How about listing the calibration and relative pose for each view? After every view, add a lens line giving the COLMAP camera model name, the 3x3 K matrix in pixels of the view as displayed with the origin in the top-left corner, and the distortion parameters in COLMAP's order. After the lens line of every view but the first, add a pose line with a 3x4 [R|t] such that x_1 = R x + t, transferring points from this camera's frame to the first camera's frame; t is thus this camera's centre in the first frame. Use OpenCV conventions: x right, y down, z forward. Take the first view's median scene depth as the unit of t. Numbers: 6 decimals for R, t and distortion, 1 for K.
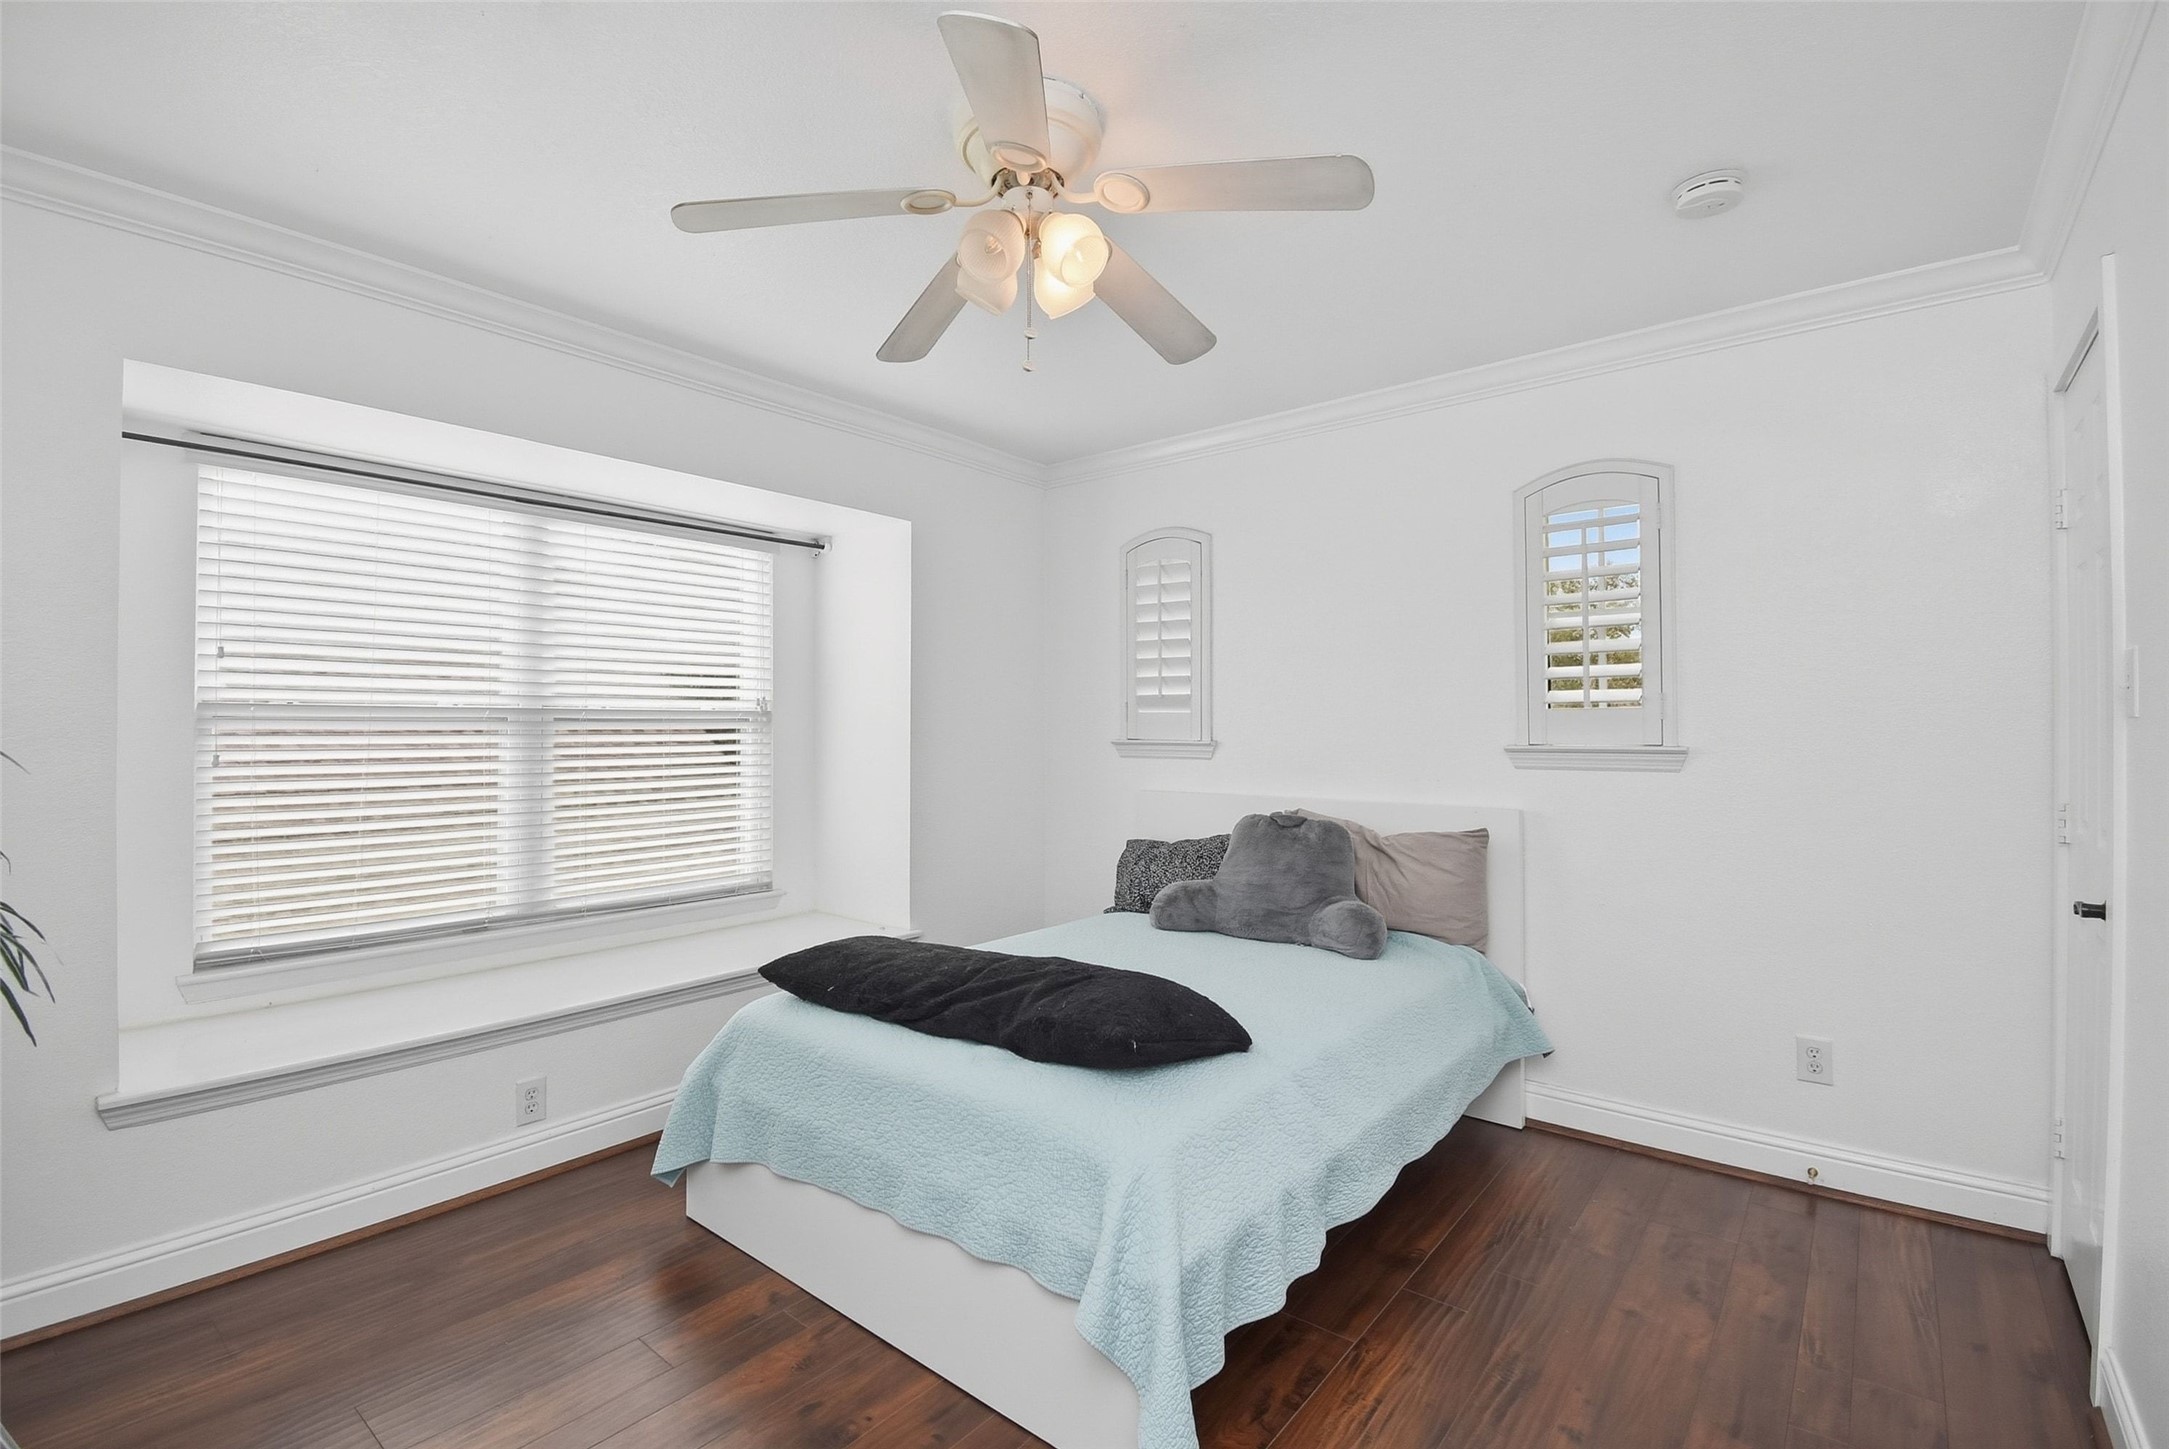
lens RADIAL K [[979.8, 0, 1077.6], [0, 979.8, 710.0], [0, 0, 1]] dist [0.013968, -0.021640]
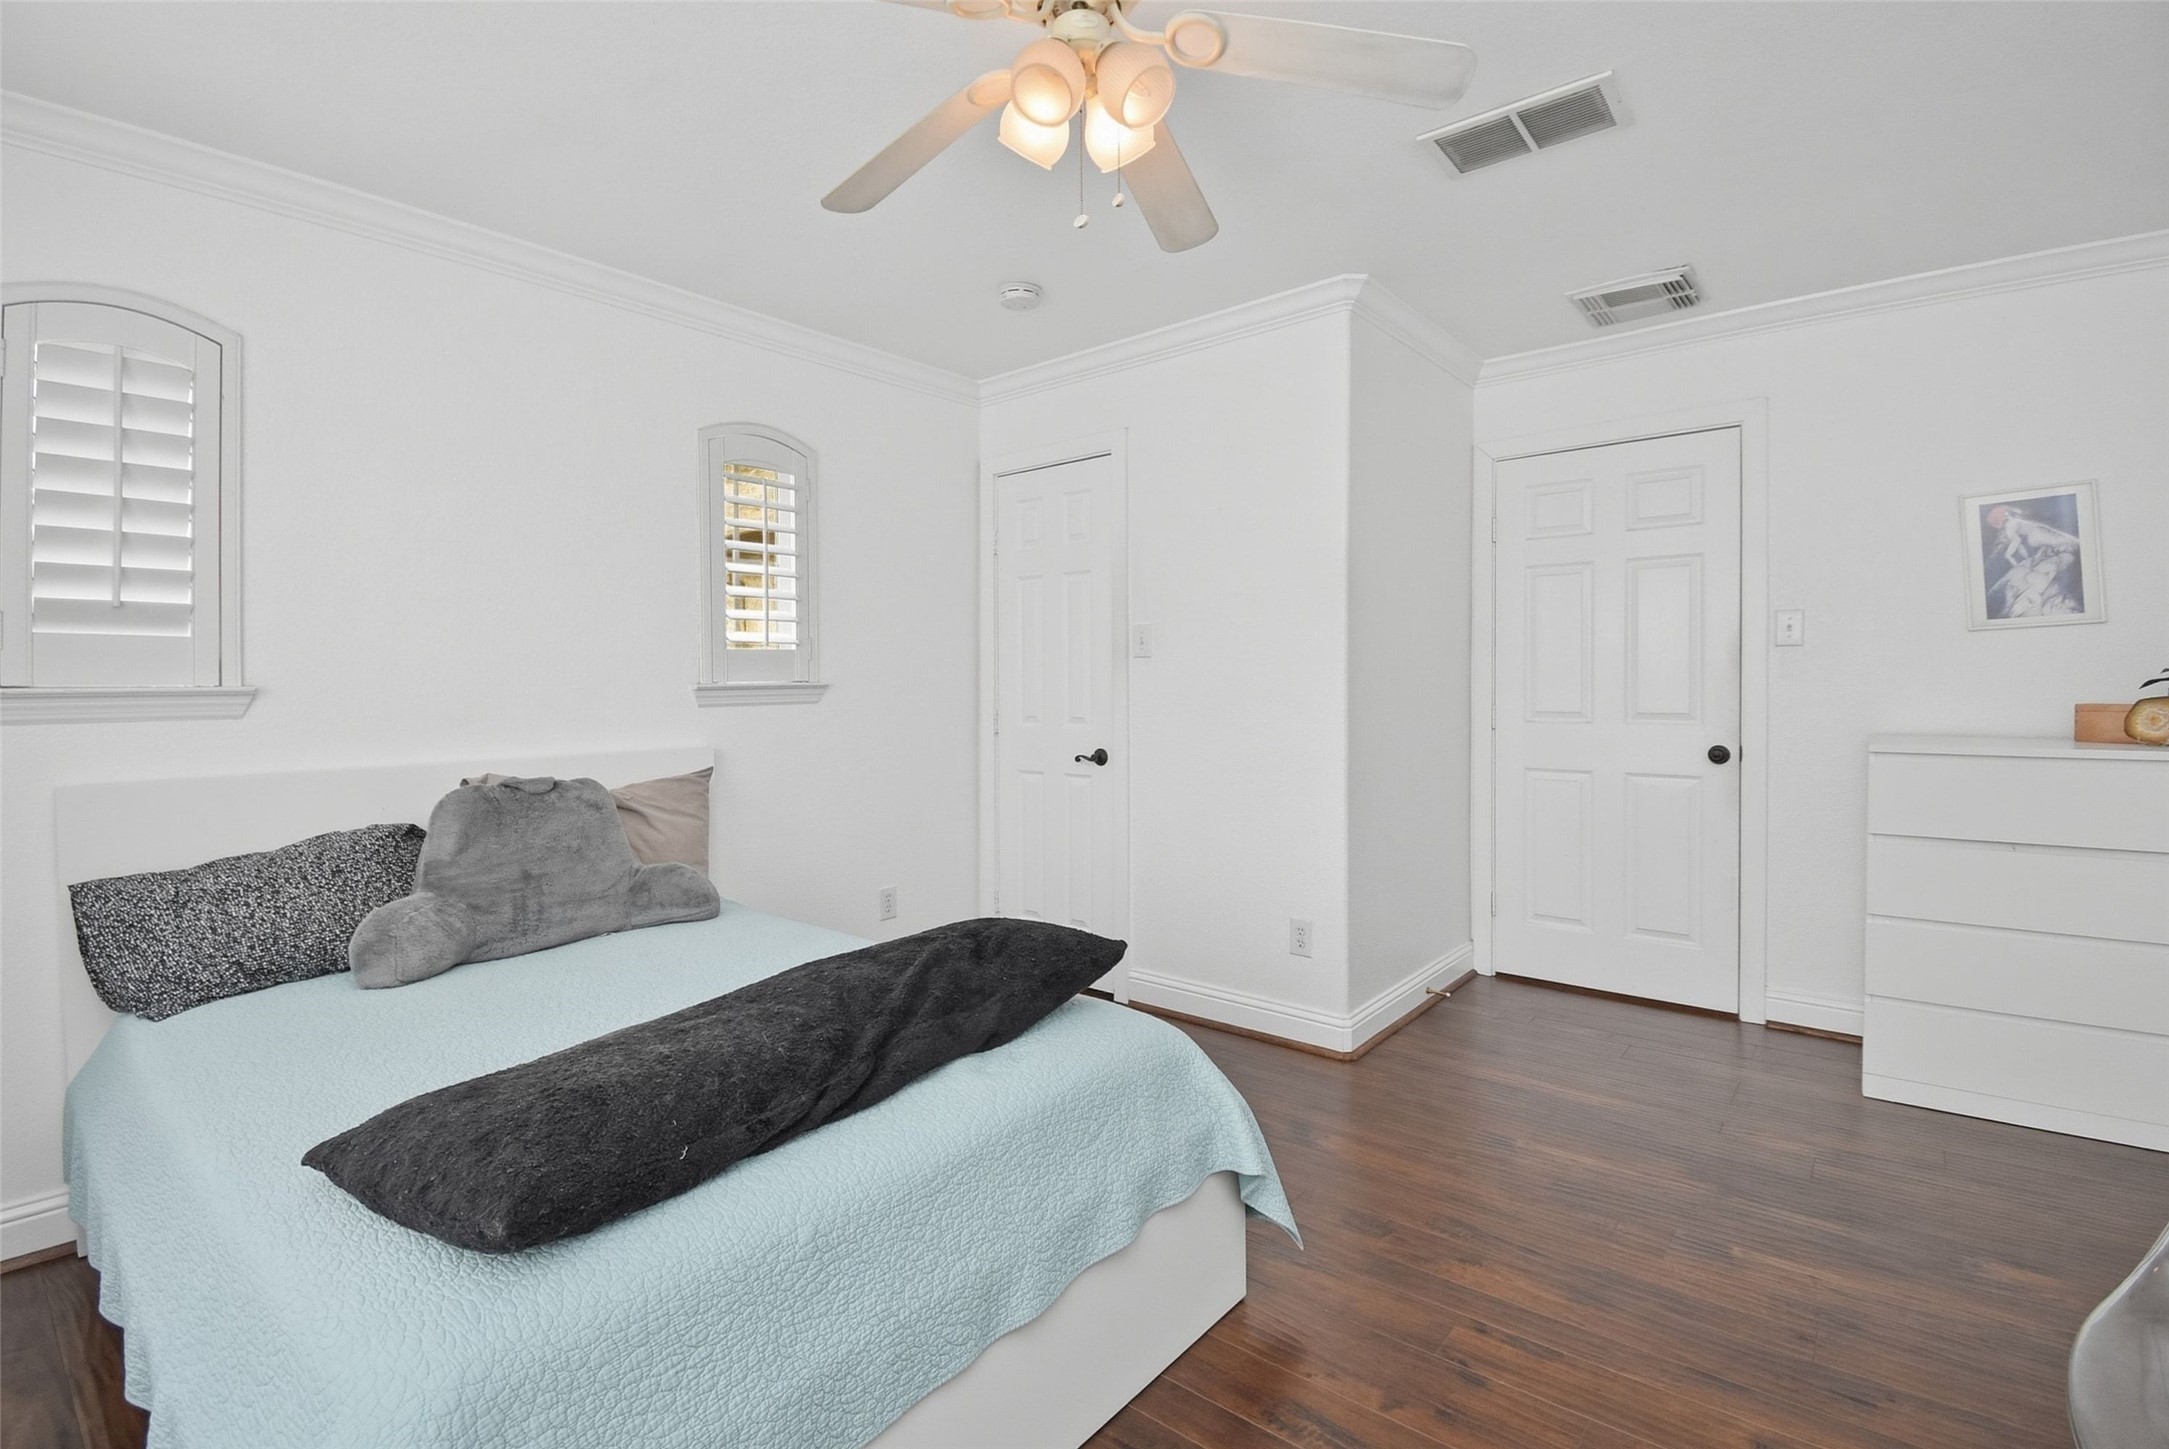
lens RADIAL K [[979.8, 0, 1077.6], [0, 979.8, 710.0], [0, 0, 1]] dist [0.013968, -0.021640]
pose [[0.015019, -0.025373, 0.999565, -0.528774], [-0.004159, 0.999668, 0.025438, 0.033994], [-0.999879, -0.004539, 0.014908, 0.570324]]
